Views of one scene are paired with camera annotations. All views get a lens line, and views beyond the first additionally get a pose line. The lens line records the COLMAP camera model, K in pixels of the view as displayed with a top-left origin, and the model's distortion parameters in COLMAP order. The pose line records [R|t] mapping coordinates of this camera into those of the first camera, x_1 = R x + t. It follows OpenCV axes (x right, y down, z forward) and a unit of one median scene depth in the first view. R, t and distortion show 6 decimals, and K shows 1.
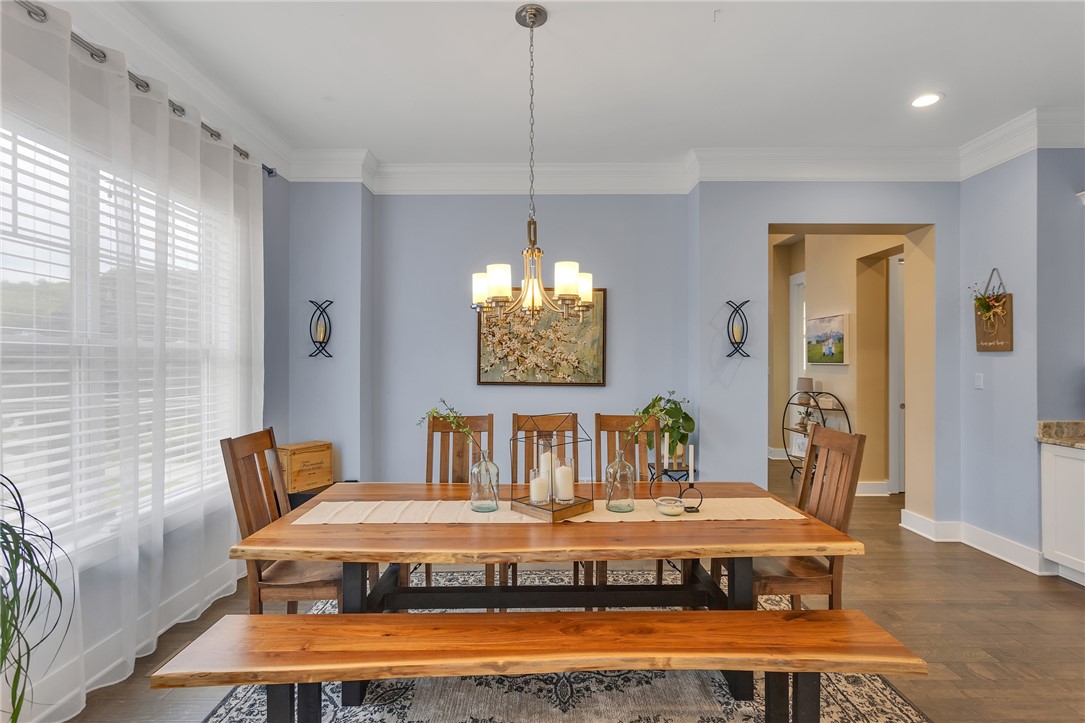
lens RADIAL K [[512.0, 0, 551.1], [0, 512.0, 362.9], [0, 0, 1]] dist [-0.003475, 0.002243]
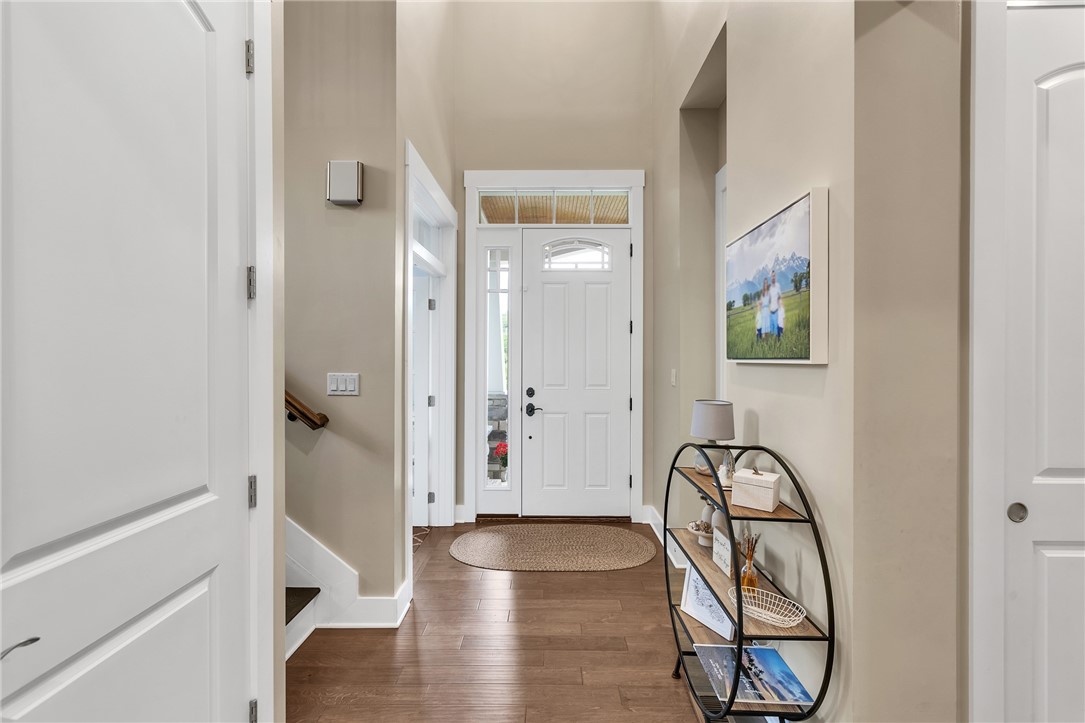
lens RADIAL K [[512.0, 0, 546.7], [0, 512.0, 358.1], [0, 0, 1]] dist [-0.003475, 0.002243]
pose [[0.999969, 0.003649, -0.006910, 0.603738], [-0.003661, 0.999992, -0.001717, 0.000942], [0.006904, 0.001742, 0.999975, 1.007002]]
